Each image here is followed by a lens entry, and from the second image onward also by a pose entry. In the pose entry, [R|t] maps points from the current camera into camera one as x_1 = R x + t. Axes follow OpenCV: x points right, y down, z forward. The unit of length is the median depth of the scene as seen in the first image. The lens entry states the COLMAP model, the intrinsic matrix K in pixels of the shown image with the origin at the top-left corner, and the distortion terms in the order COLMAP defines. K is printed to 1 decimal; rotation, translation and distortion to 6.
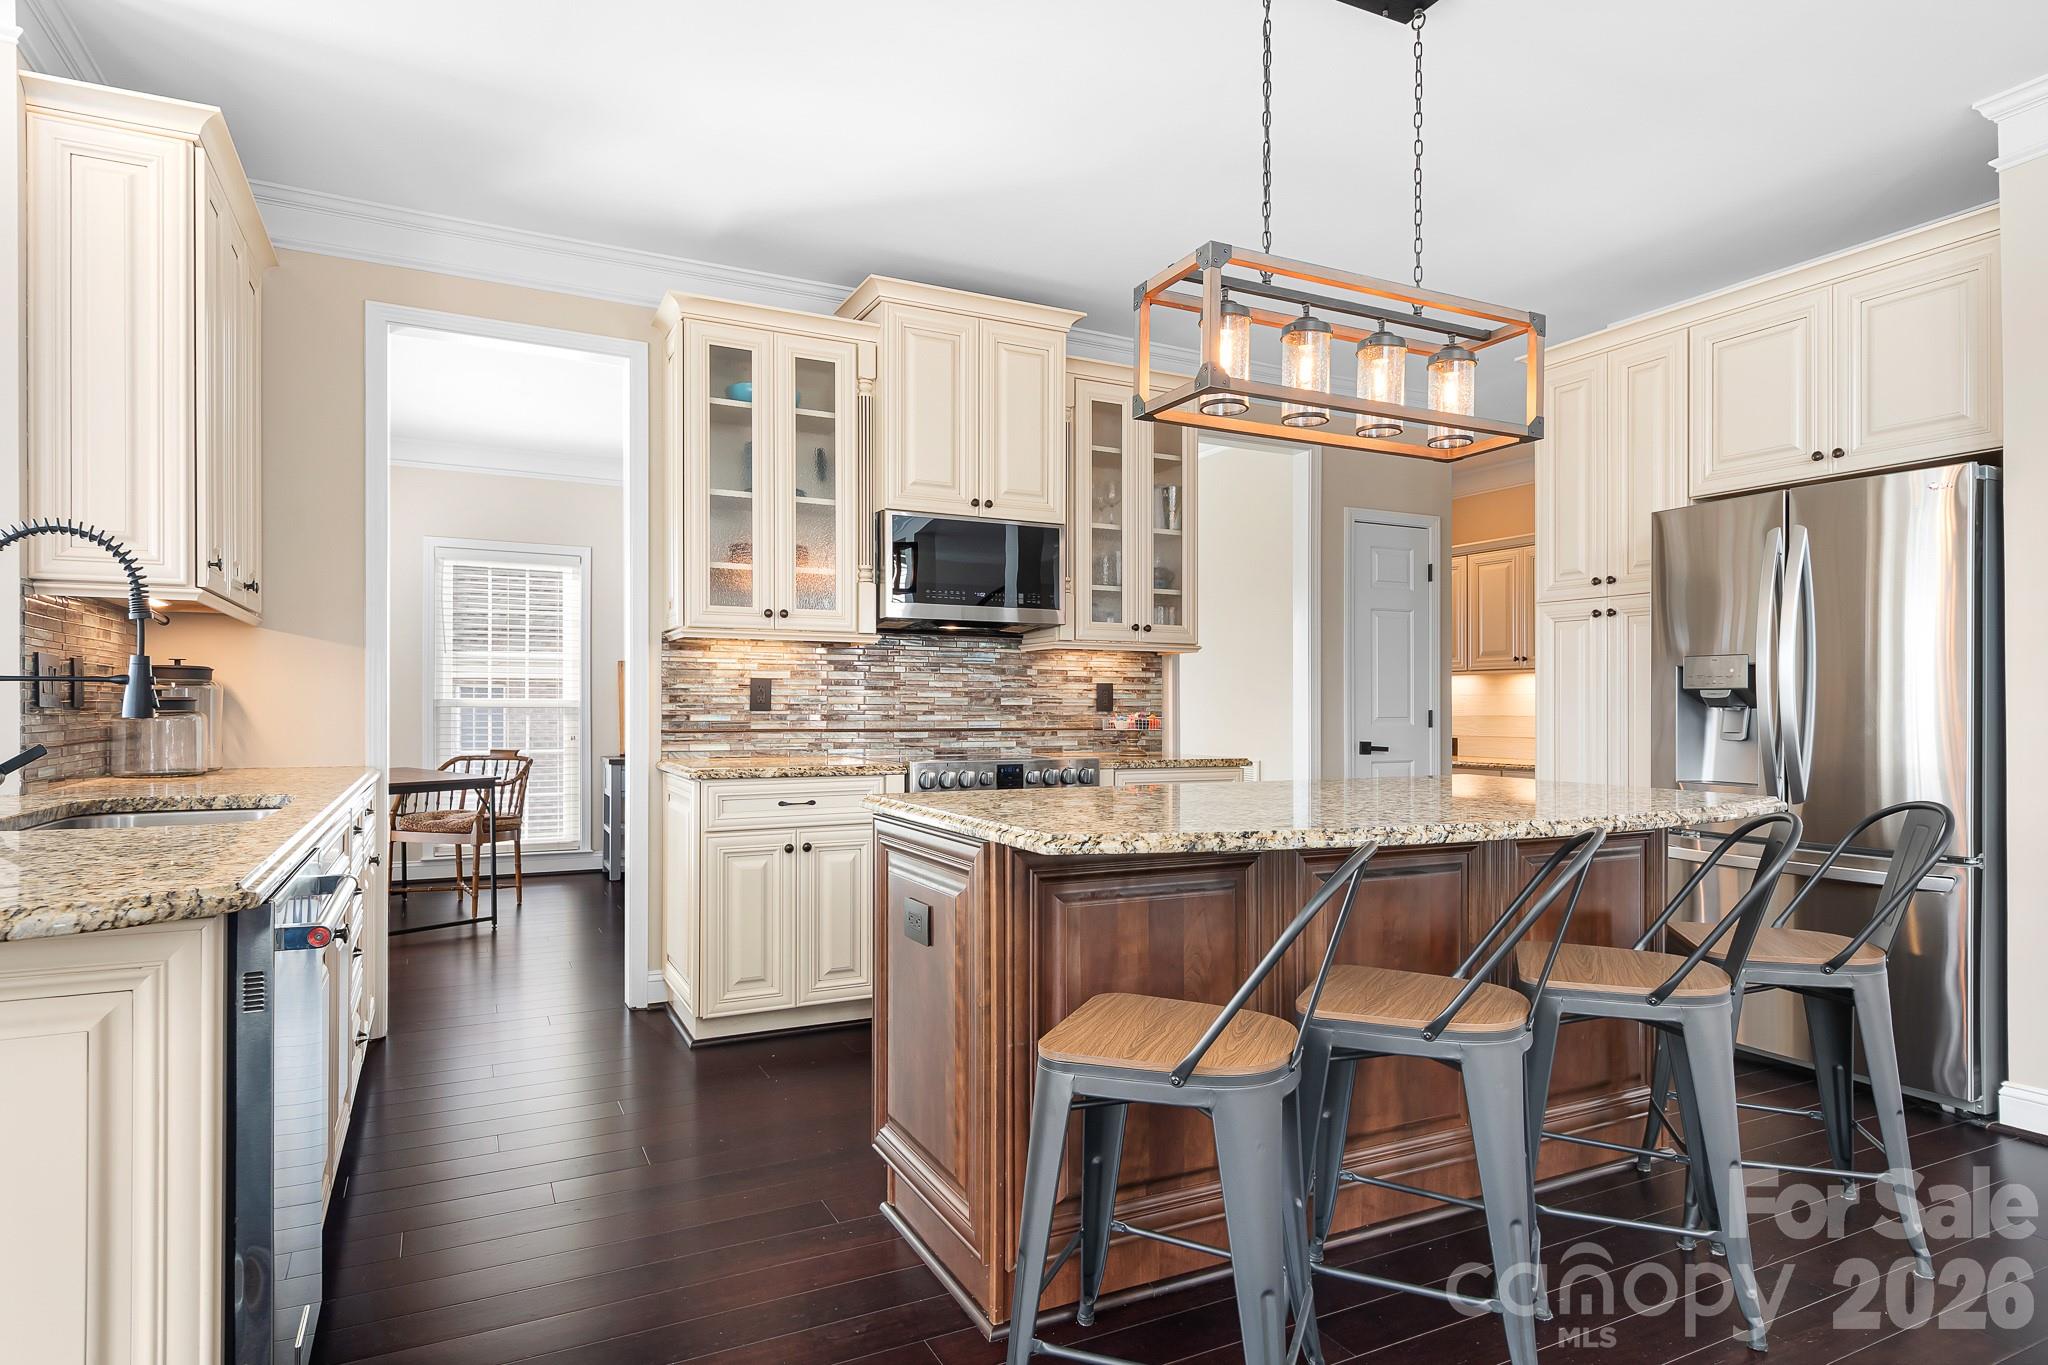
lens RADIAL K [[1138.7, 0, 1019.9], [0, 1138.7, 690.5], [0, 0, 1]] dist [0.018348, 0.000149]
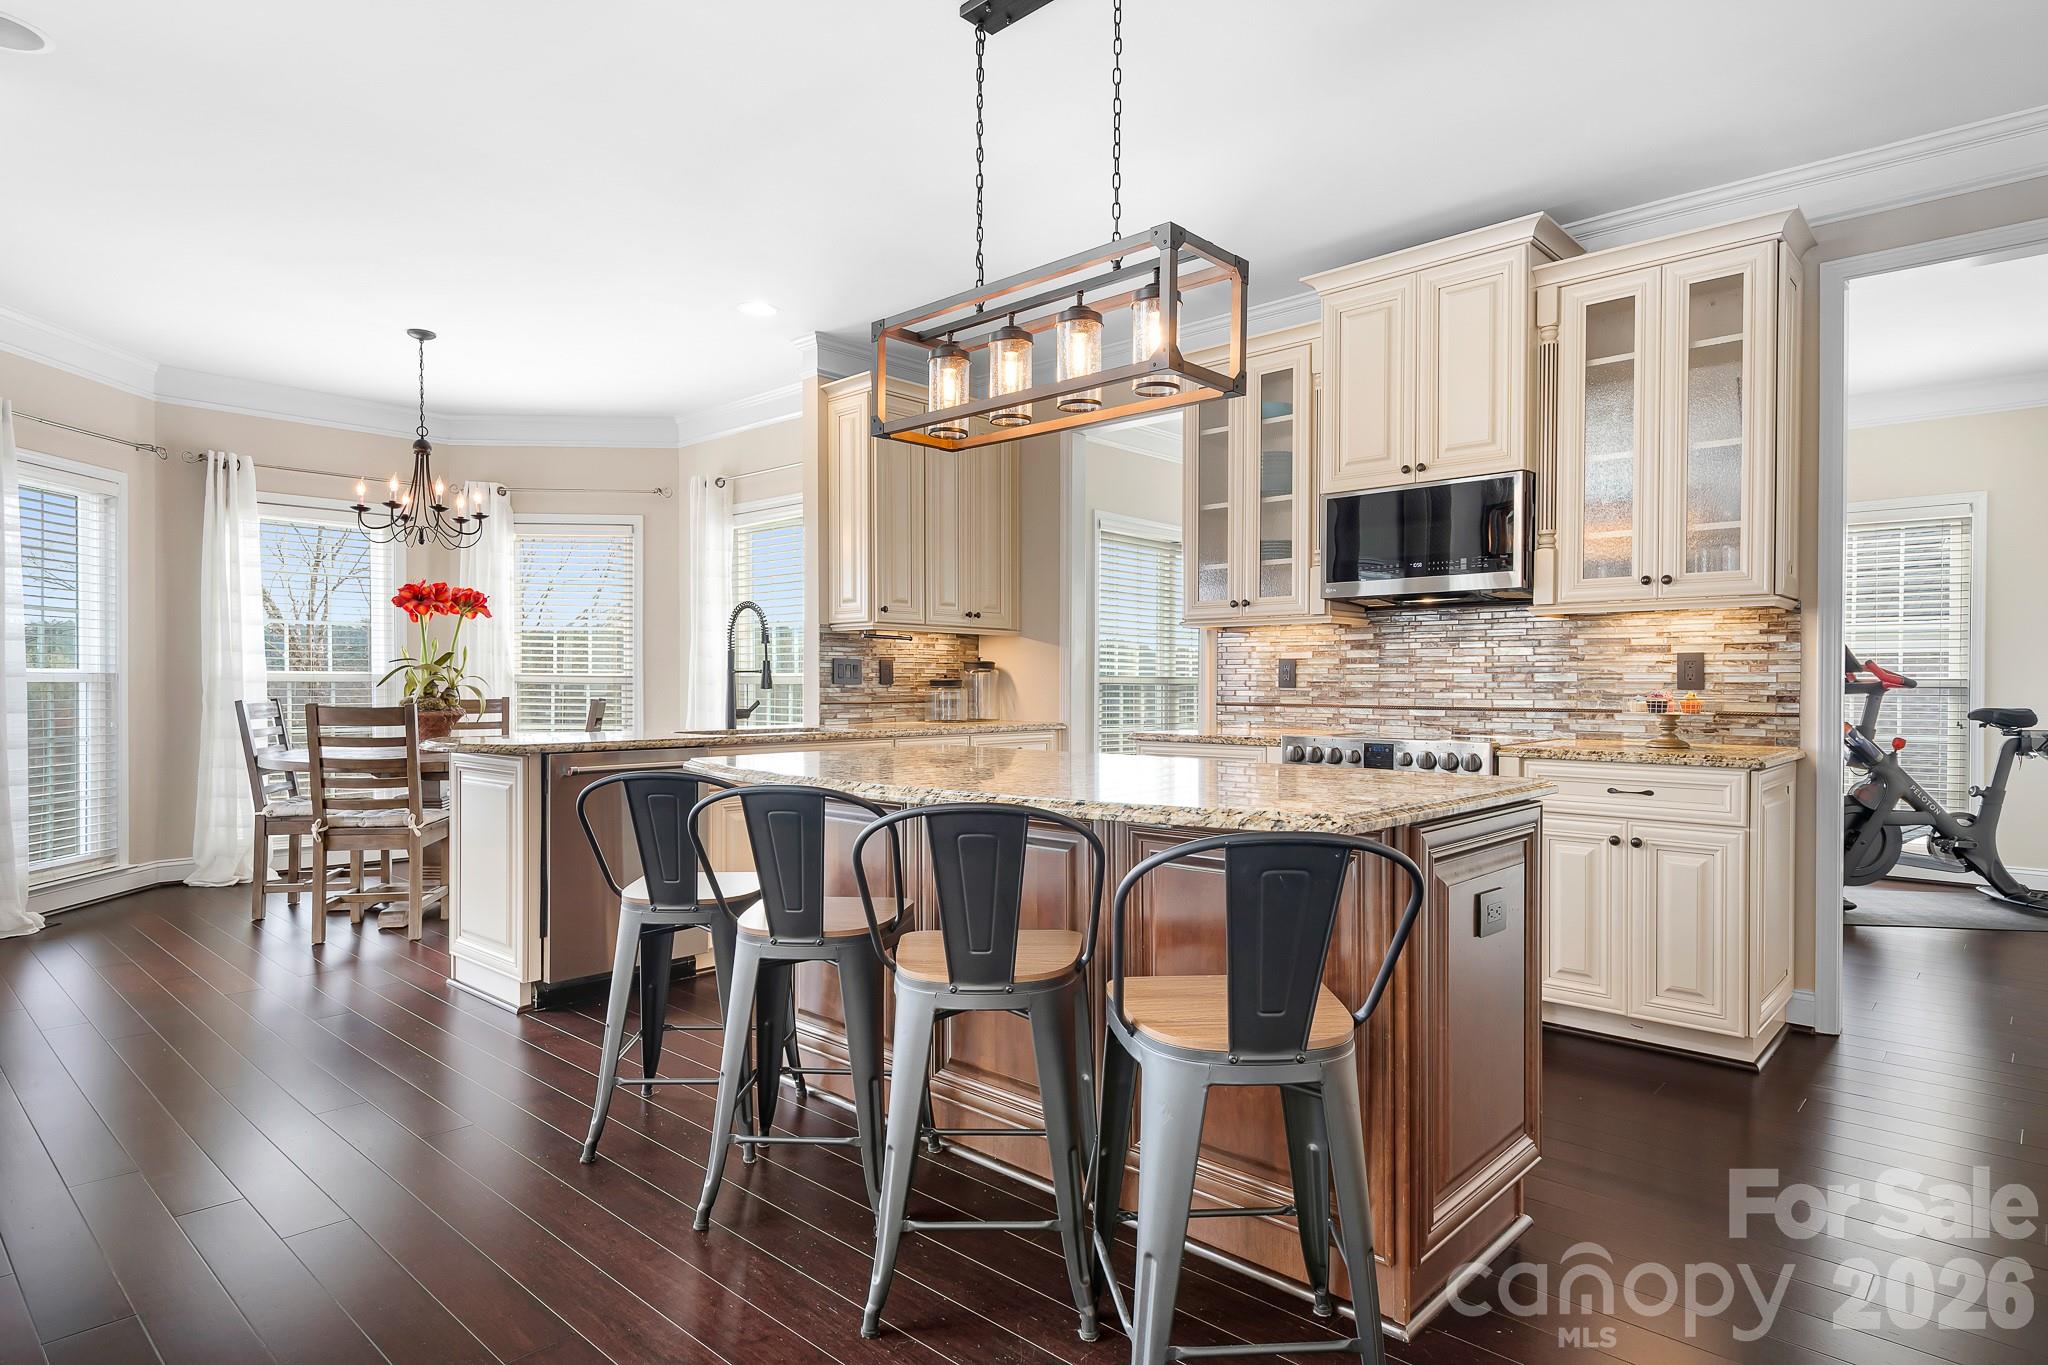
lens RADIAL K [[1138.7, 0, 1019.9], [0, 1138.7, 690.5], [0, 0, 1]] dist [0.018348, 0.000149]
pose [[0.344082, 0.003045, -0.938935, 0.692579], [0.012469, 0.999892, 0.007812, 0.007960], [0.938857, -0.014396, 0.344007, 0.338657]]
